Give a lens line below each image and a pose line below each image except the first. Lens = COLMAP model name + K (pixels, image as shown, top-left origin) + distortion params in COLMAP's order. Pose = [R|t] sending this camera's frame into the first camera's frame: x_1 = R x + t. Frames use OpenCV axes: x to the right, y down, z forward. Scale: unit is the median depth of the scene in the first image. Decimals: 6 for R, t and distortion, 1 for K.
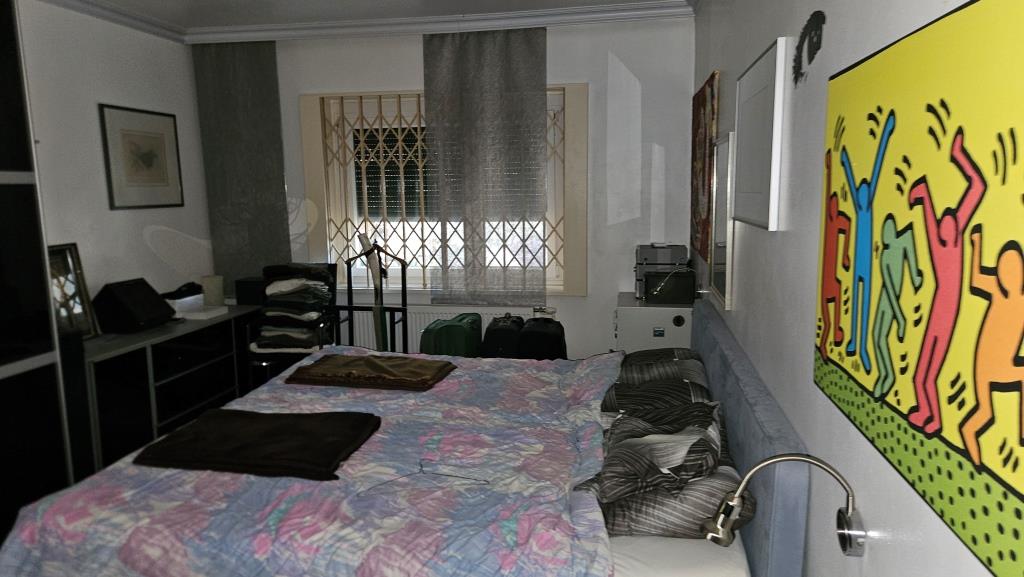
lens RADIAL K [[677.2, 0, 513.9], [0, 677.2, 286.6], [0, 0, 1]] dist [0.000888, 0.000107]
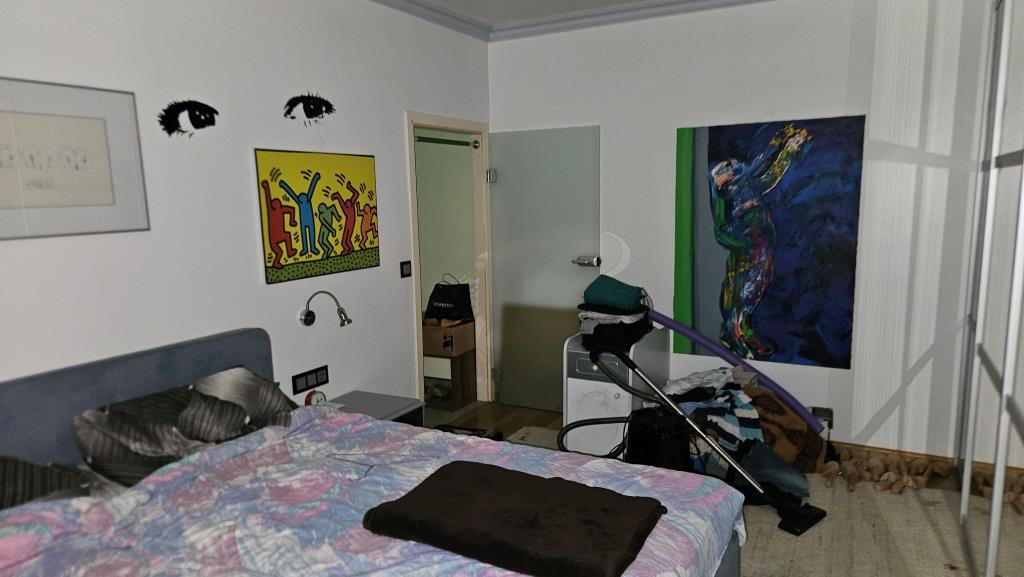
lens RADIAL K [[677.2, 0, 512.7], [0, 677.2, 291.2], [0, 0, 1]] dist [0.000888, 0.000107]
pose [[-0.943540, -0.017280, 0.330807, -1.584914], [0.079528, 0.957615, 0.276855, -0.585787], [-0.321570, 0.287532, -0.902174, 4.149553]]
